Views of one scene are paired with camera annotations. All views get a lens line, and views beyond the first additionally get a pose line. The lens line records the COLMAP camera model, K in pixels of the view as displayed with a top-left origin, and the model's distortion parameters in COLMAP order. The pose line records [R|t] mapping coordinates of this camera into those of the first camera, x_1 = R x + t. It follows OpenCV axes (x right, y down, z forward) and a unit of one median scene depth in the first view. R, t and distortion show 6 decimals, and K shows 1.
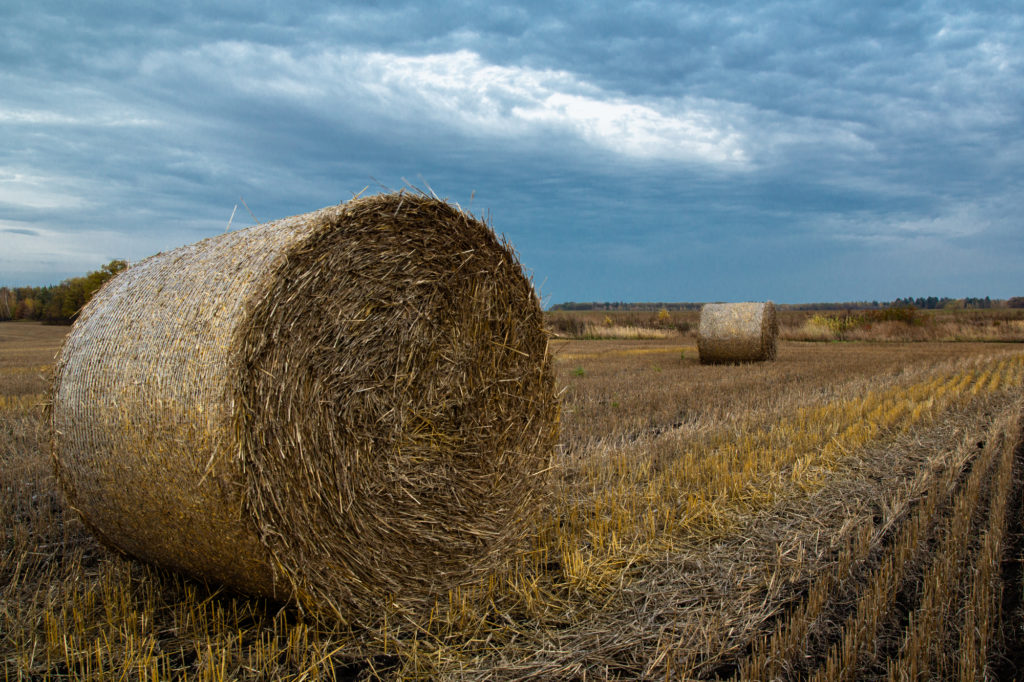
lens RADIAL K [[915.4, 0, 512.0], [0, 915.4, 341.0], [0, 0, 1]] dist [-0.009234, 0.000393]
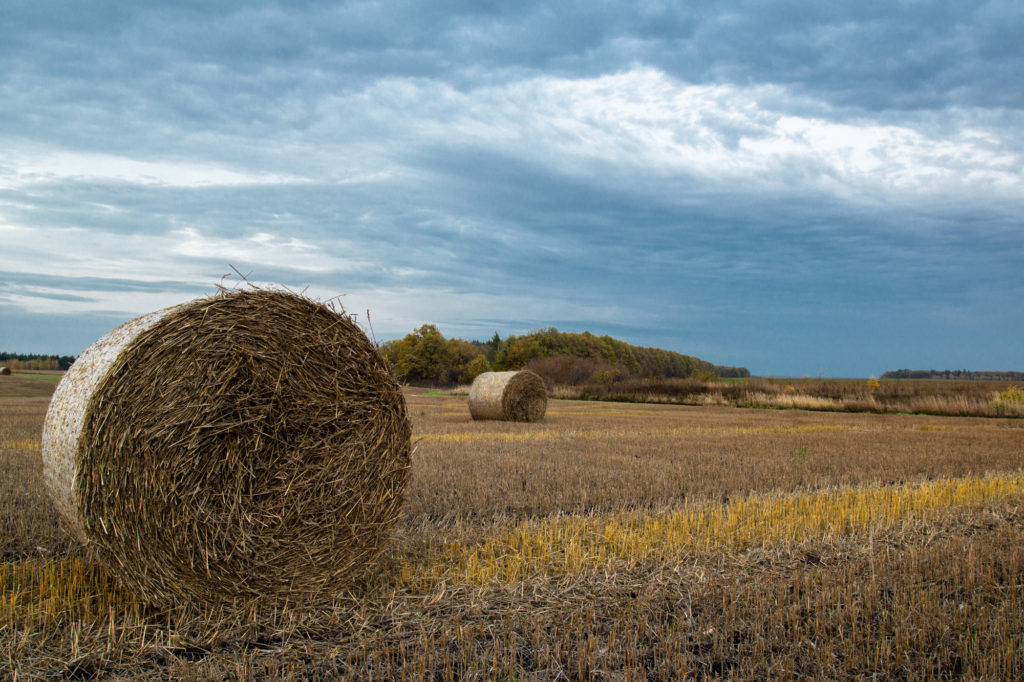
lens RADIAL K [[915.4, 0, 512.0], [0, 915.4, 341.0], [0, 0, 1]] dist [-0.009234, 0.000393]
pose [[0.942337, 0.010153, -0.334512, 0.093173], [-0.033017, 0.997484, -0.062737, -0.005468], [0.333033, 0.070164, 0.940301, 0.141752]]
